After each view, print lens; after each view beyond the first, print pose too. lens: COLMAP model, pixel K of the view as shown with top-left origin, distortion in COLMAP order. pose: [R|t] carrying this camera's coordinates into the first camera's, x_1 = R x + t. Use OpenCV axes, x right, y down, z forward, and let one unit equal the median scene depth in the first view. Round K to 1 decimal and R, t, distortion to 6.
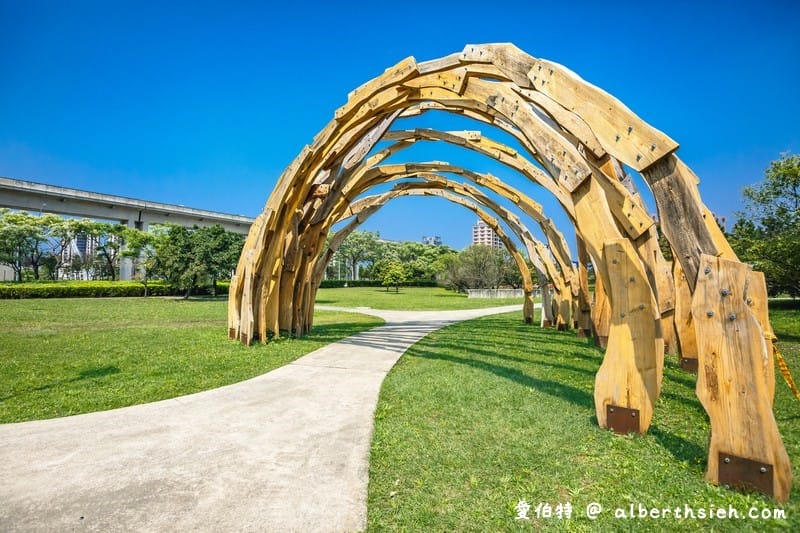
lens RADIAL K [[398.5, 0, 399.5], [0, 398.5, 264.9], [0, 0, 1]] dist [-0.036866, -0.000644]
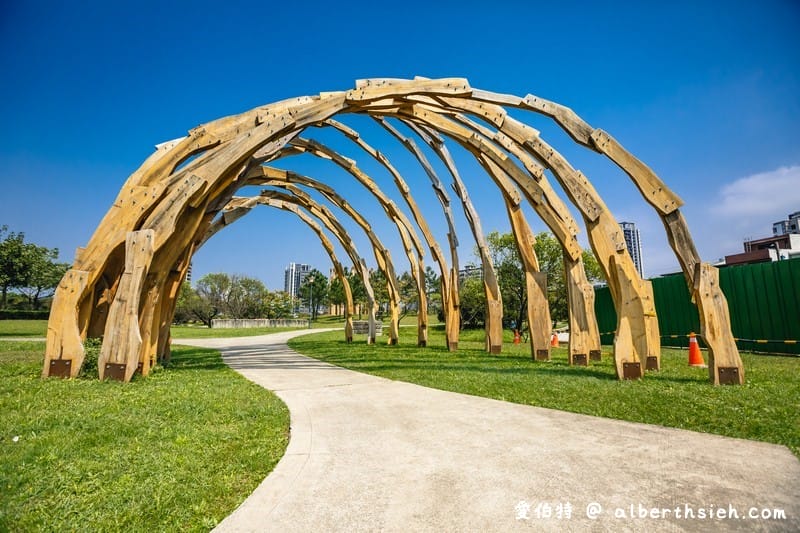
lens RADIAL K [[363.1, 0, 400.0], [0, 363.1, 267.4], [0, 0, 1]] dist [-0.044841, 0.005226]
pose [[0.697090, 0.096225, 0.710497, -0.615308], [-0.026649, 0.993746, -0.108441, 0.092903], [-0.716488, 0.056659, 0.695295, 0.366765]]
